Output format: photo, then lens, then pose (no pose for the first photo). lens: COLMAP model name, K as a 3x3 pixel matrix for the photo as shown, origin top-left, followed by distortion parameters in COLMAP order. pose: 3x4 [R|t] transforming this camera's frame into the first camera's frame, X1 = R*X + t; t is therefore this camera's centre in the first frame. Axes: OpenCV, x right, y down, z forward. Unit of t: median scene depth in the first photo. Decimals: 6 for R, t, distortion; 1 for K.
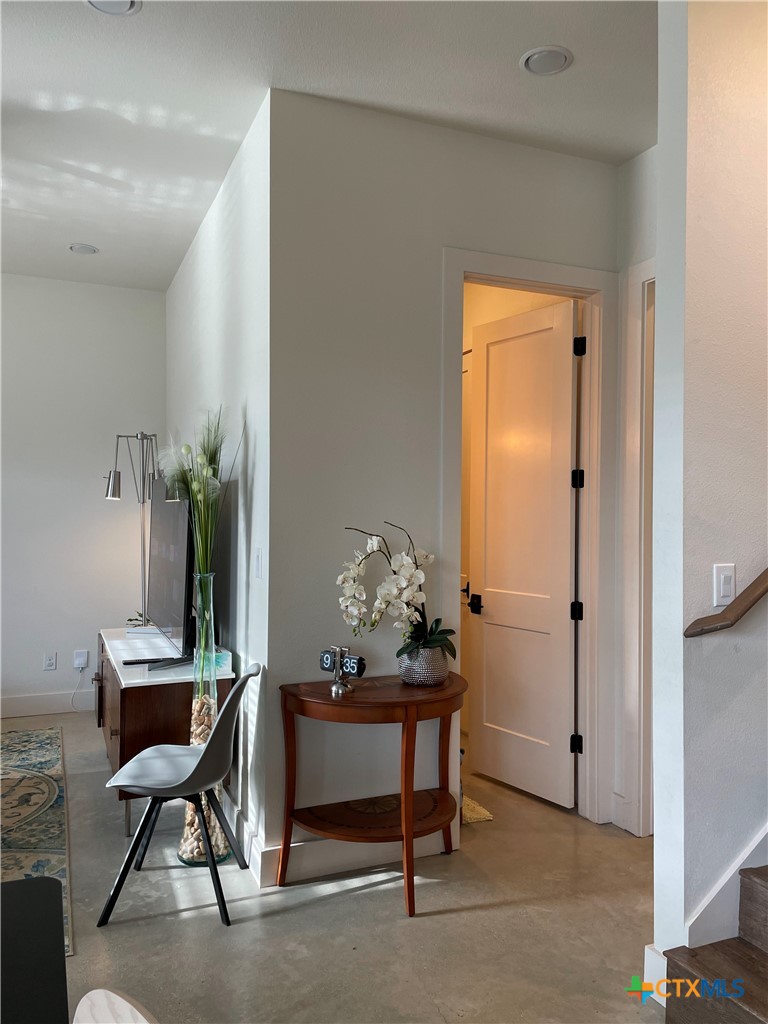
lens RADIAL K [[782.4, 0, 389.2], [0, 782.4, 510.2], [0, 0, 1]] dist [0.094842, -0.124767]
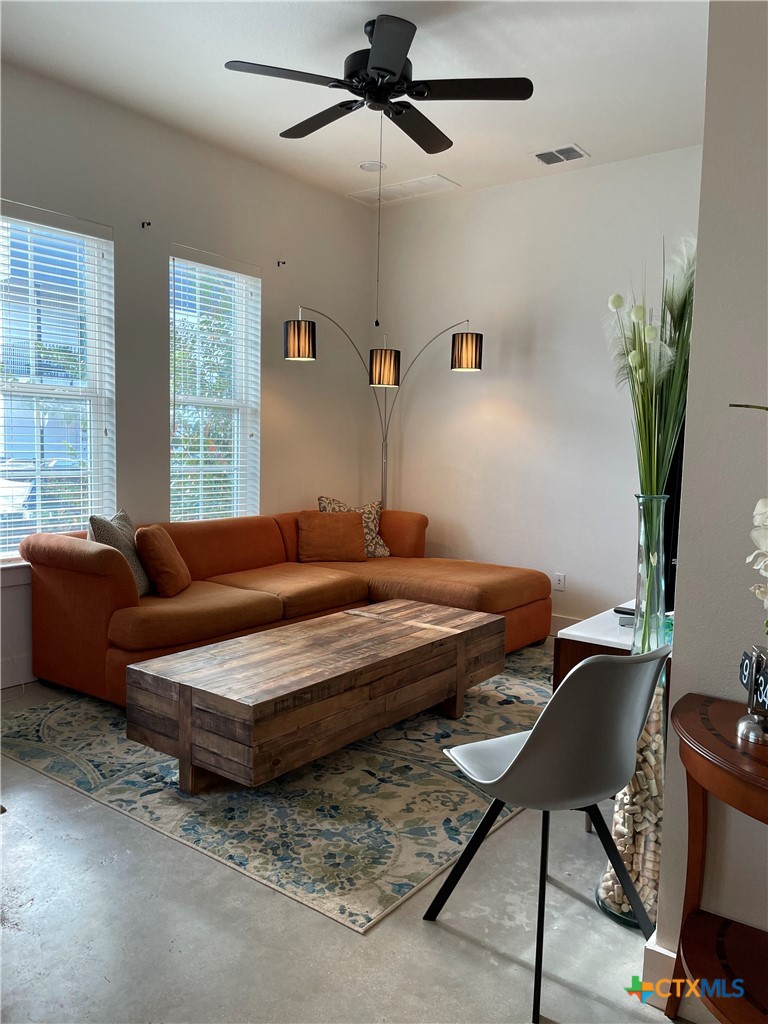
lens RADIAL K [[782.4, 0, 389.2], [0, 782.4, 510.2], [0, 0, 1]] dist [0.094842, -0.124767]
pose [[0.500303, 0.083443, -0.861820, 0.212762], [-0.019696, 0.996185, 0.085018, 0.039570], [0.865626, -0.025560, 0.500038, 0.463077]]
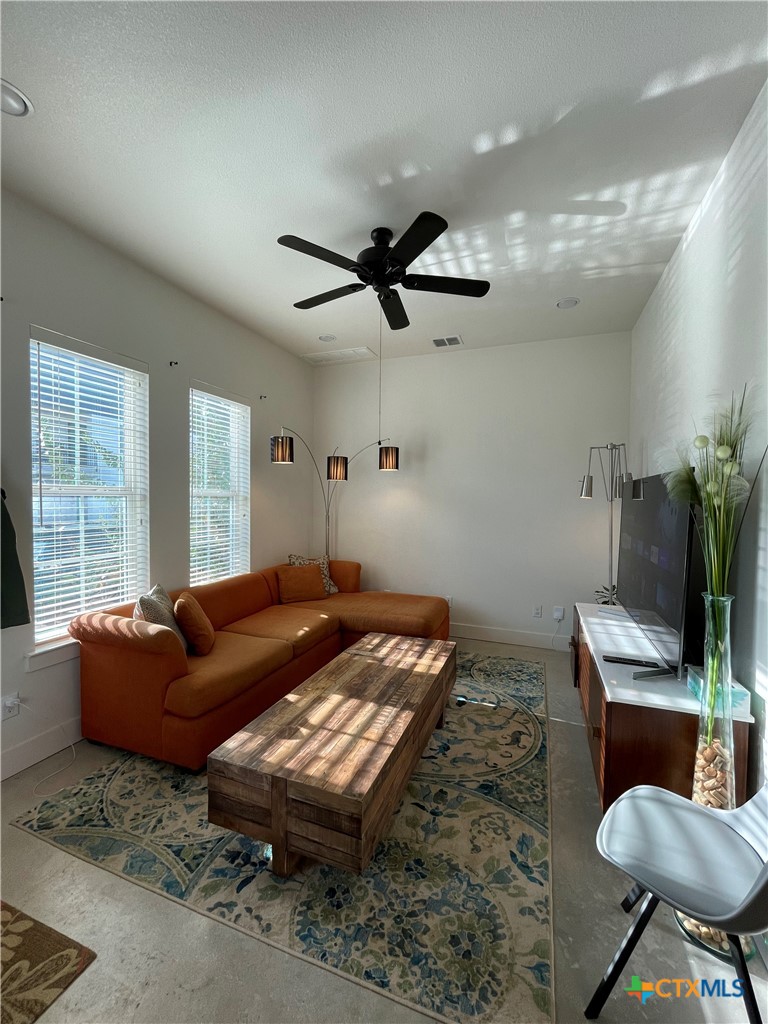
lens RADIAL K [[419.0, 0, 384.0], [0, 419.0, 512.0], [0, 0, 1]] dist [-0.000895, -0.000492]
pose [[0.725059, 0.024039, -0.688267, -0.182553], [-0.004021, 0.999521, 0.030674, -0.016542], [0.688675, -0.019473, 0.724809, 0.432665]]
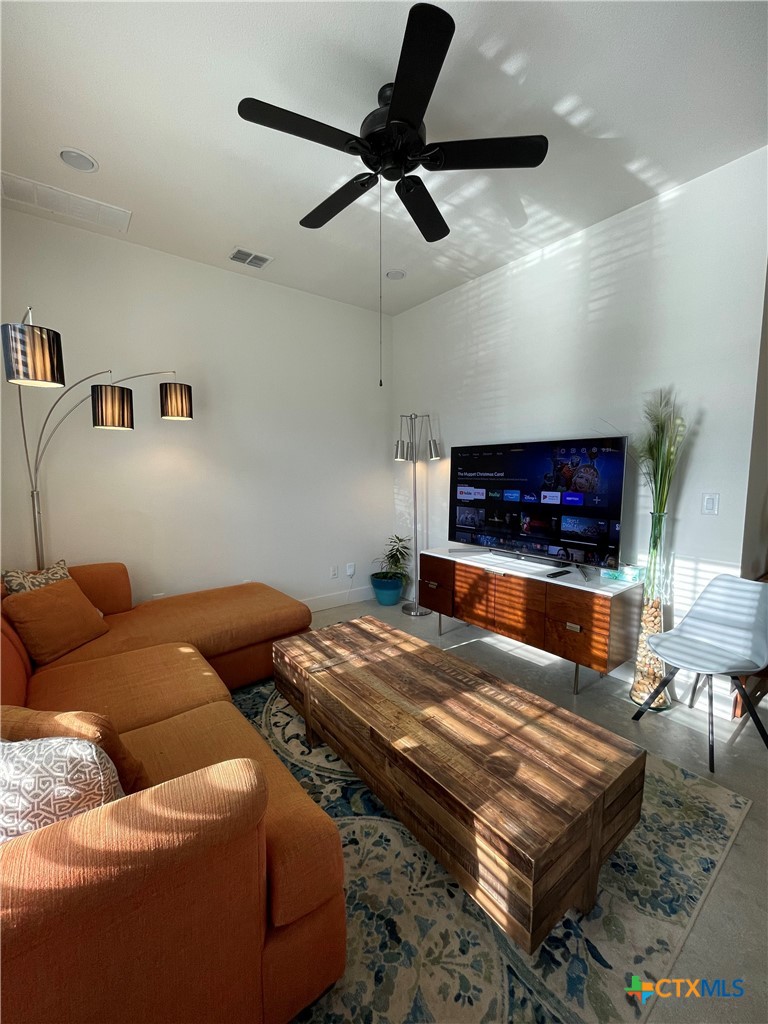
lens RADIAL K [[416.7, 0, 388.7], [0, 416.7, 513.4], [0, 0, 1]] dist [-0.004877, 0.000016]
pose [[0.964809, -0.035151, 0.260593, -0.851190], [0.006986, 0.994101, 0.108231, -0.000404], [-0.262860, -0.102602, 0.959363, 0.403662]]
